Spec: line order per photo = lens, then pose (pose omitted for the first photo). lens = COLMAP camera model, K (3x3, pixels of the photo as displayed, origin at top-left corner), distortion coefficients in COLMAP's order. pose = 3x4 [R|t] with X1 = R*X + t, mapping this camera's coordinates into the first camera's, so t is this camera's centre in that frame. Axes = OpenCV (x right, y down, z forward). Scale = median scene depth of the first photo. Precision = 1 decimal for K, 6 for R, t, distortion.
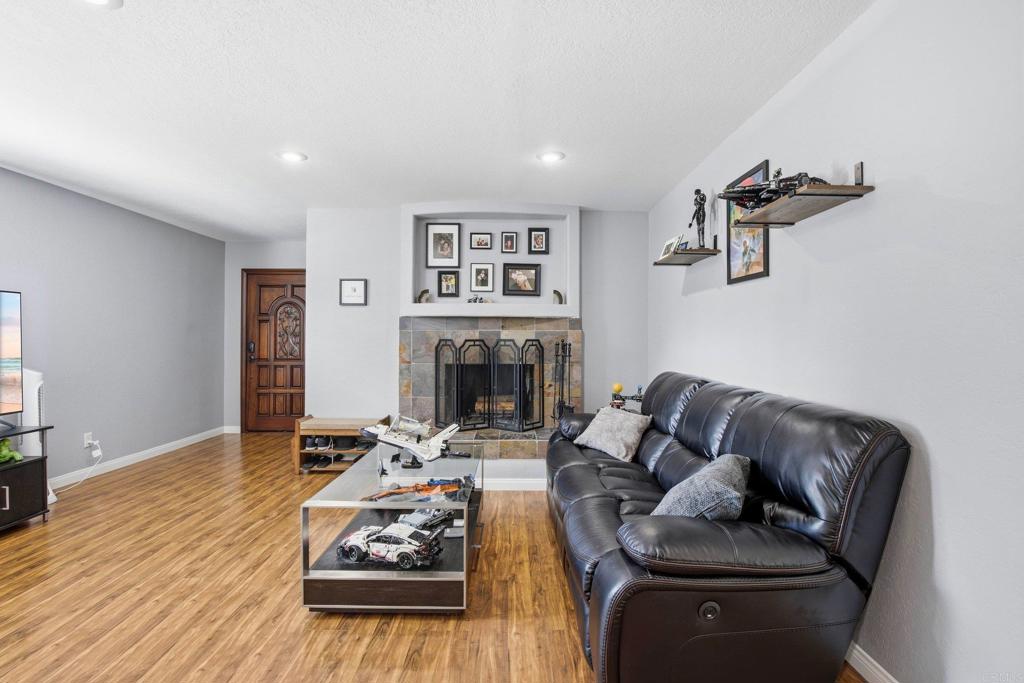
lens RADIAL K [[477.1, 0, 524.1], [0, 477.1, 333.2], [0, 0, 1]] dist [-0.030852, 0.001753]
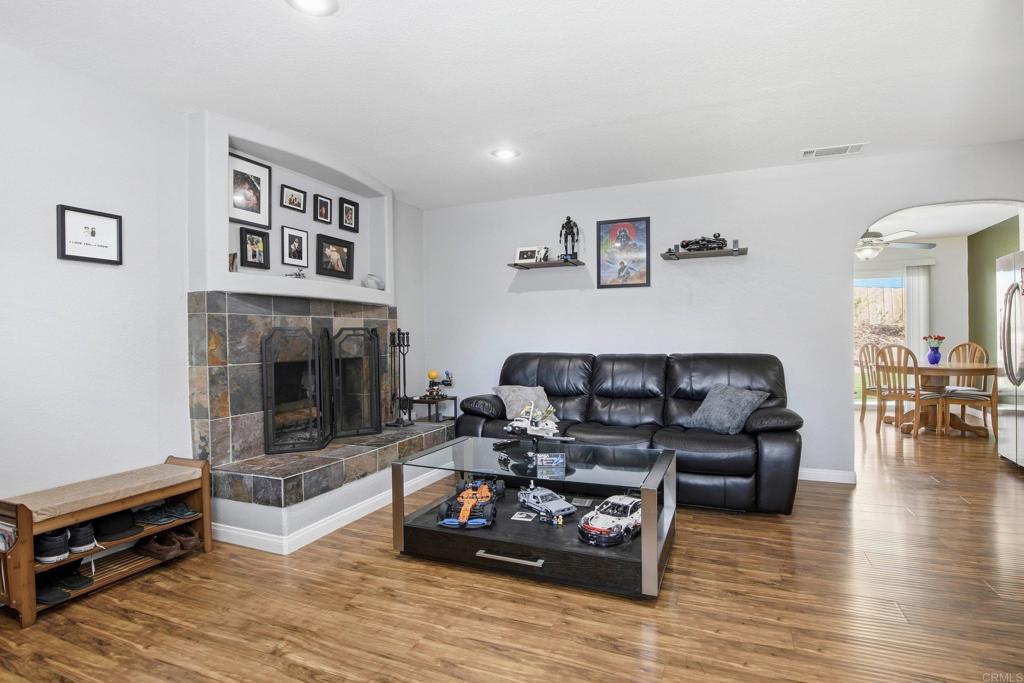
lens RADIAL K [[477.1, 0, 505.4], [0, 477.1, 339.0], [0, 0, 1]] dist [-0.030852, 0.001753]
pose [[0.432731, -0.013832, 0.901417, -0.642248], [0.005251, 0.999904, 0.012822, 0.021928], [-0.901508, -0.000815, 0.432762, 0.380588]]
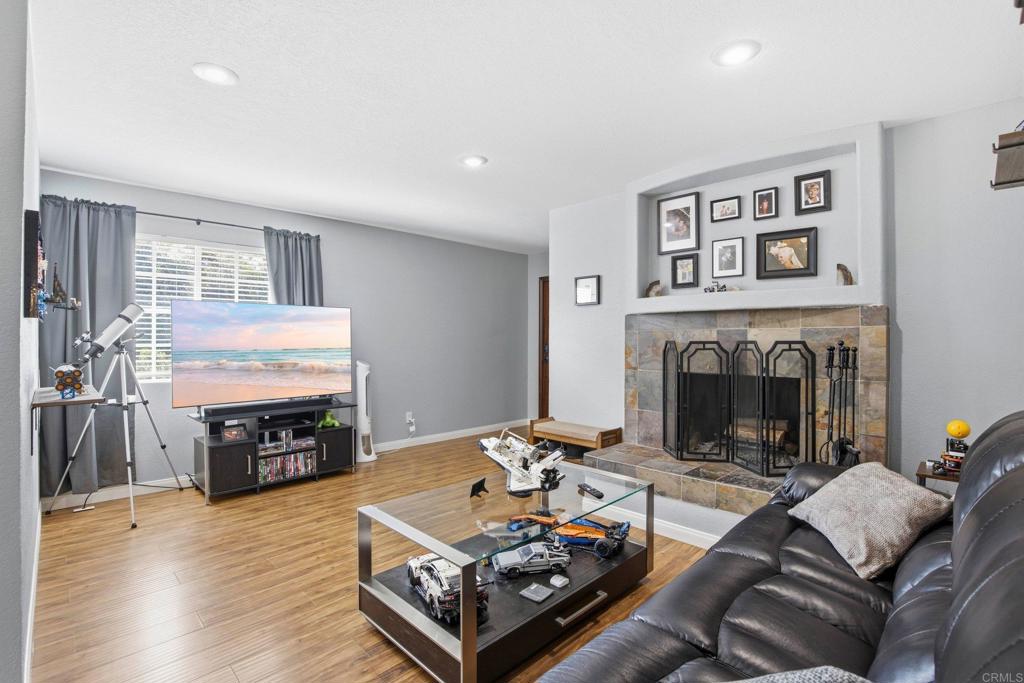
lens RADIAL K [[477.1, 0, 506.7], [0, 477.1, 335.0], [0, 0, 1]] dist [-0.030852, 0.001753]
pose [[0.693180, -0.009433, -0.720703, 0.209728], [0.008328, 0.999952, -0.005077, 0.004518], [0.720716, -0.002483, 0.693226, 0.244564]]
